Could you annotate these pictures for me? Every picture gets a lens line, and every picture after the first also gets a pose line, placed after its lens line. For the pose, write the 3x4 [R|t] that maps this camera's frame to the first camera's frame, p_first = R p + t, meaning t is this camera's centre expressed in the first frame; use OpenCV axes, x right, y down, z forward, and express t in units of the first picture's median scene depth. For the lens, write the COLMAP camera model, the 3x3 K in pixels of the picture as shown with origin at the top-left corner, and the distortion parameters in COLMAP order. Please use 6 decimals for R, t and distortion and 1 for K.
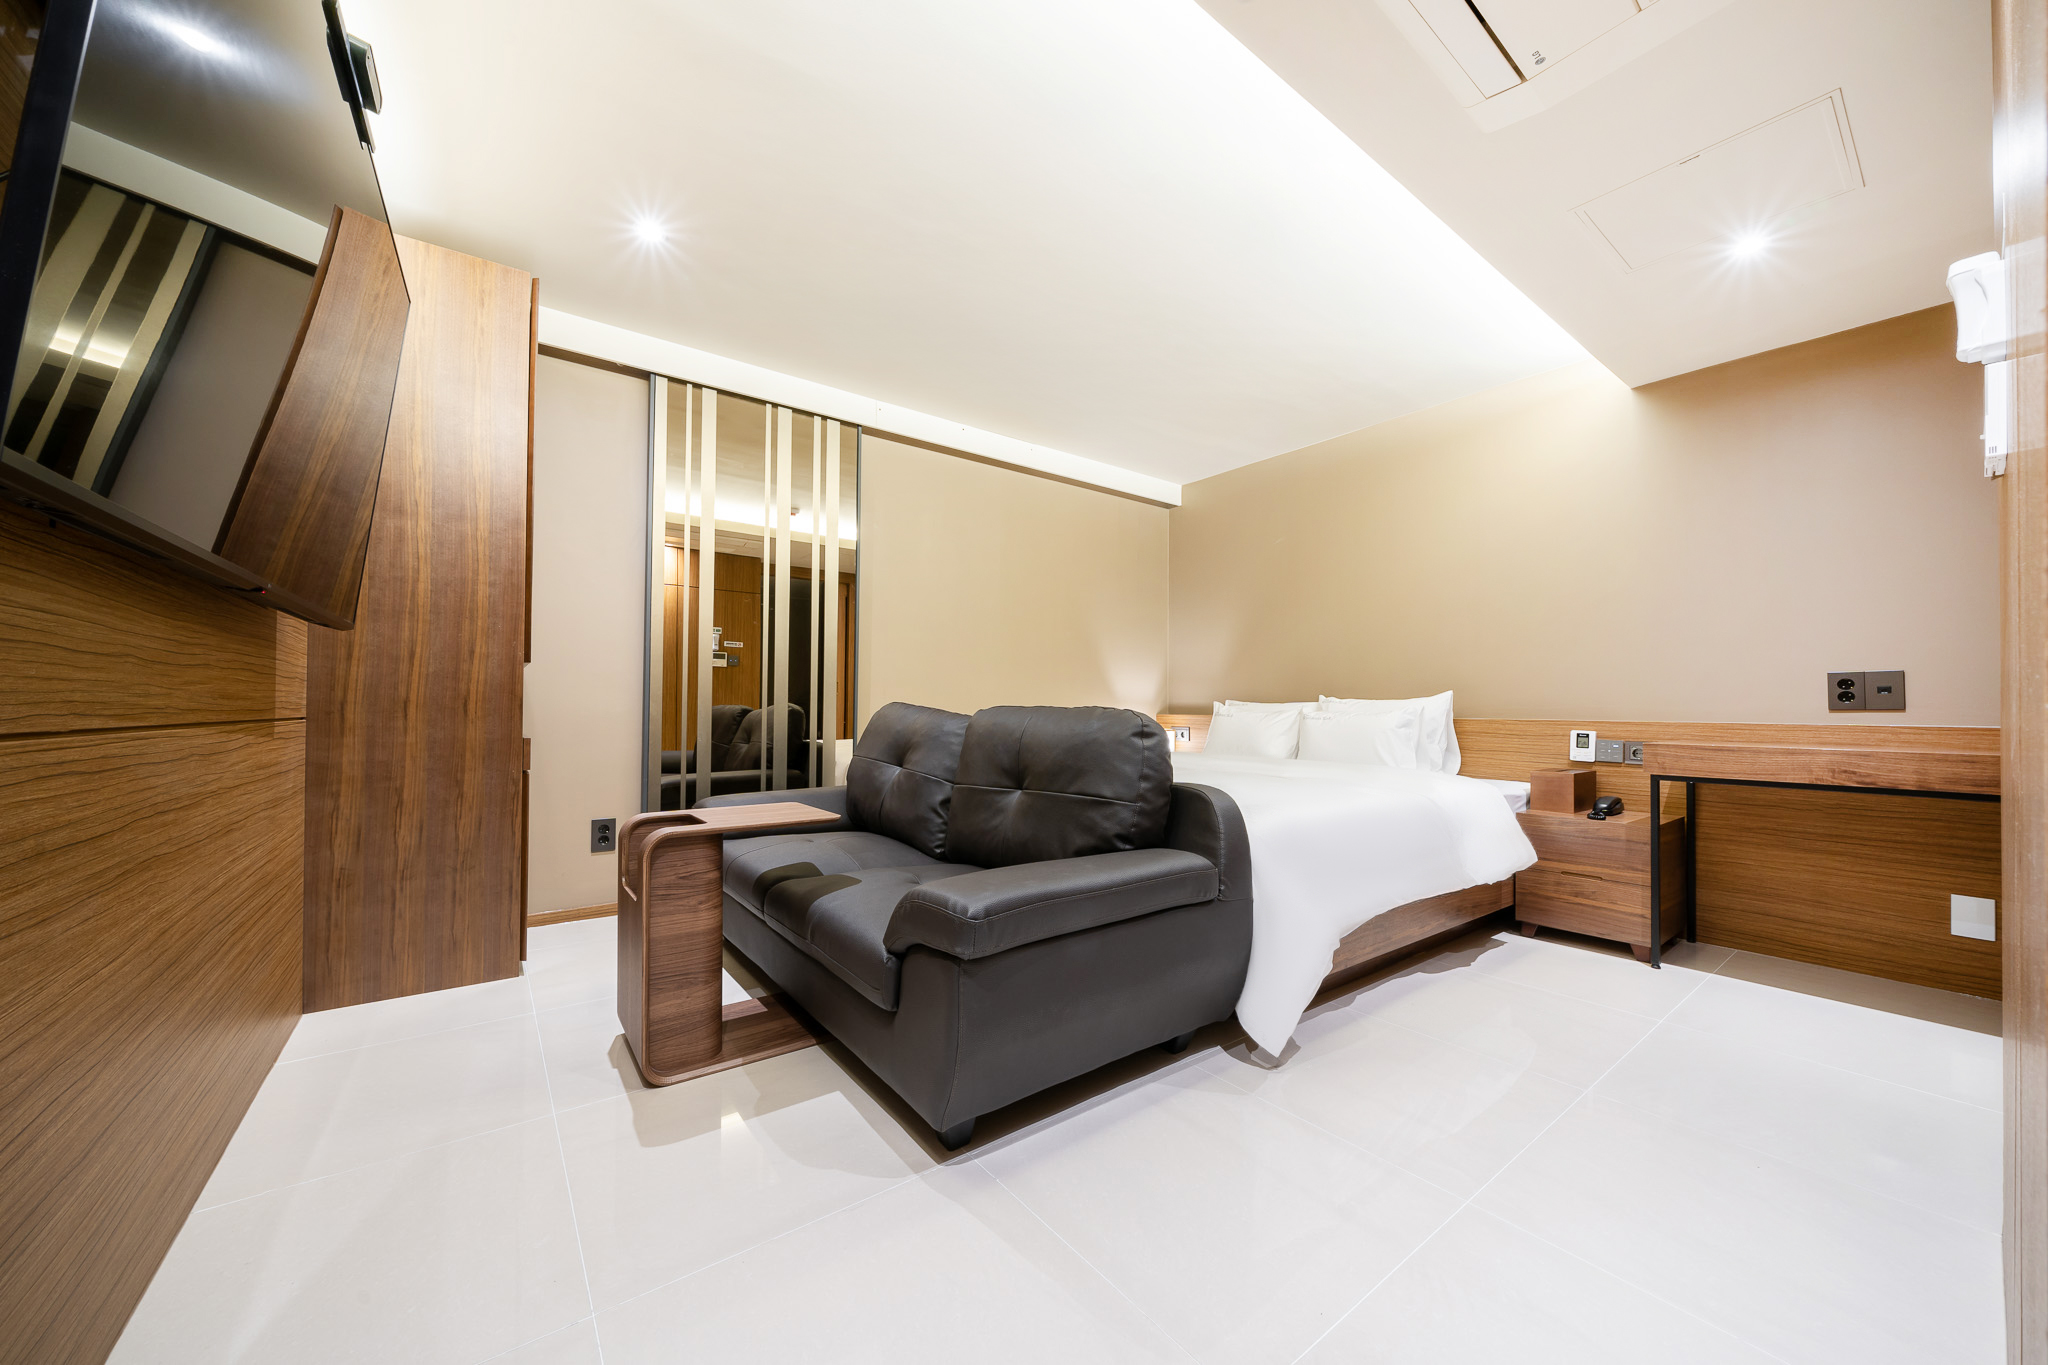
lens RADIAL K [[713.5, 0, 1017.9], [0, 713.5, 702.3], [0, 0, 1]] dist [-0.002396, -0.000527]
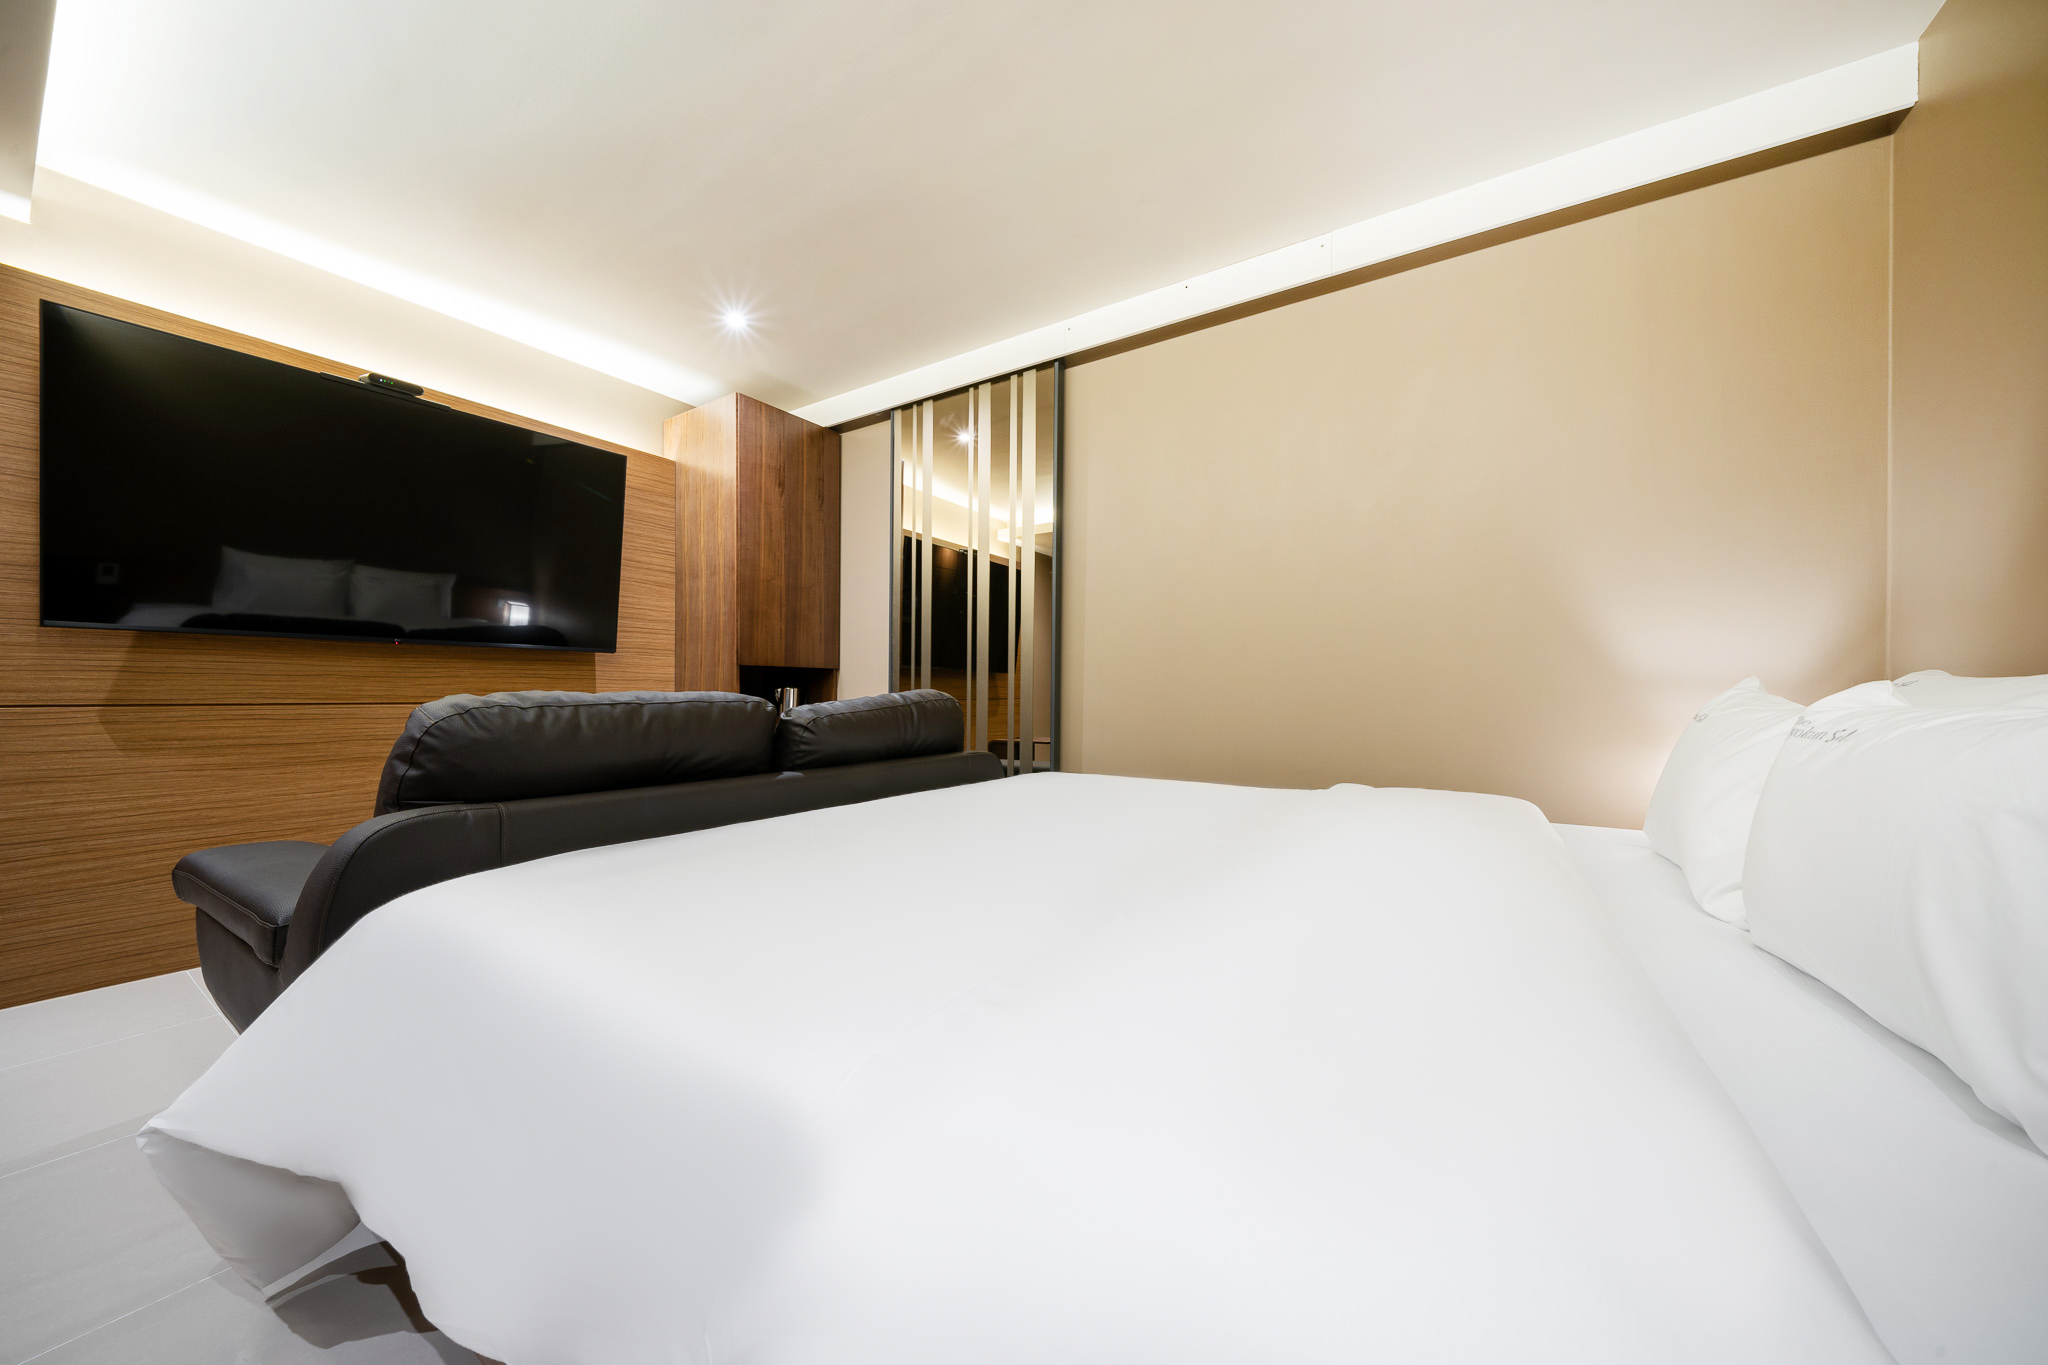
lens RADIAL K [[713.5, 0, 1031.9], [0, 713.5, 694.3], [0, 0, 1]] dist [-0.002396, -0.000527]
pose [[0.341327, -0.000891, -0.939944, 0.932873], [0.003098, 0.999995, 0.000177, 0.005021], [0.939940, -0.002972, 0.341328, 1.152722]]
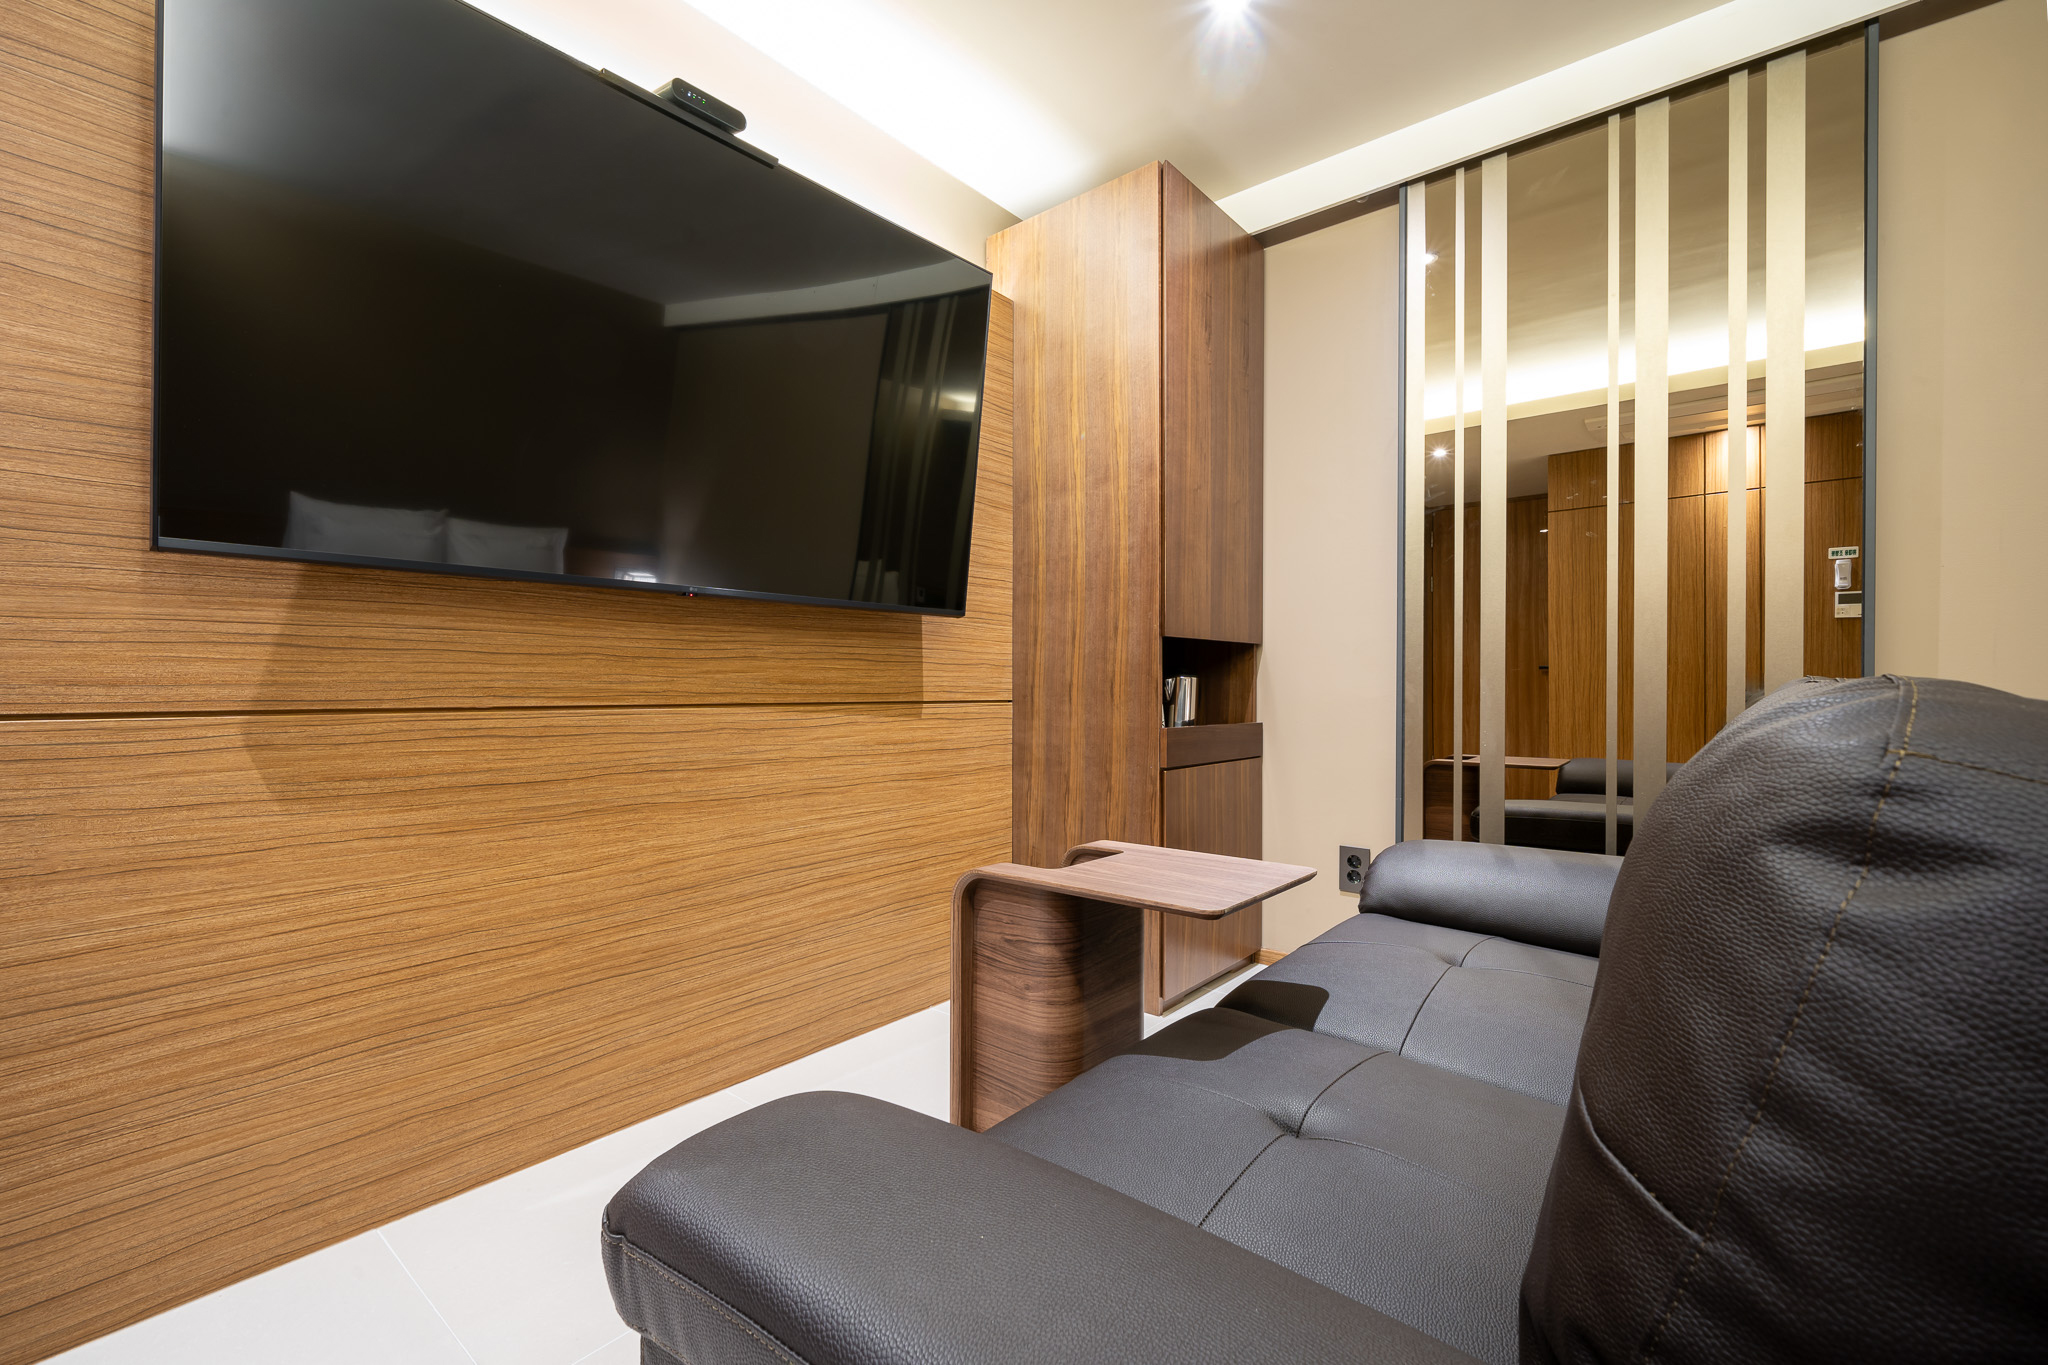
lens RADIAL K [[880.7, 0, 1013.6], [0, 880.7, 680.6], [0, 0, 1]] dist [-0.005533, 0.001044]
pose [[0.231881, -0.014179, -0.972641, 0.277205], [0.009372, 0.999880, -0.012341, 0.006963], [0.972699, -0.006254, 0.231986, 0.646697]]
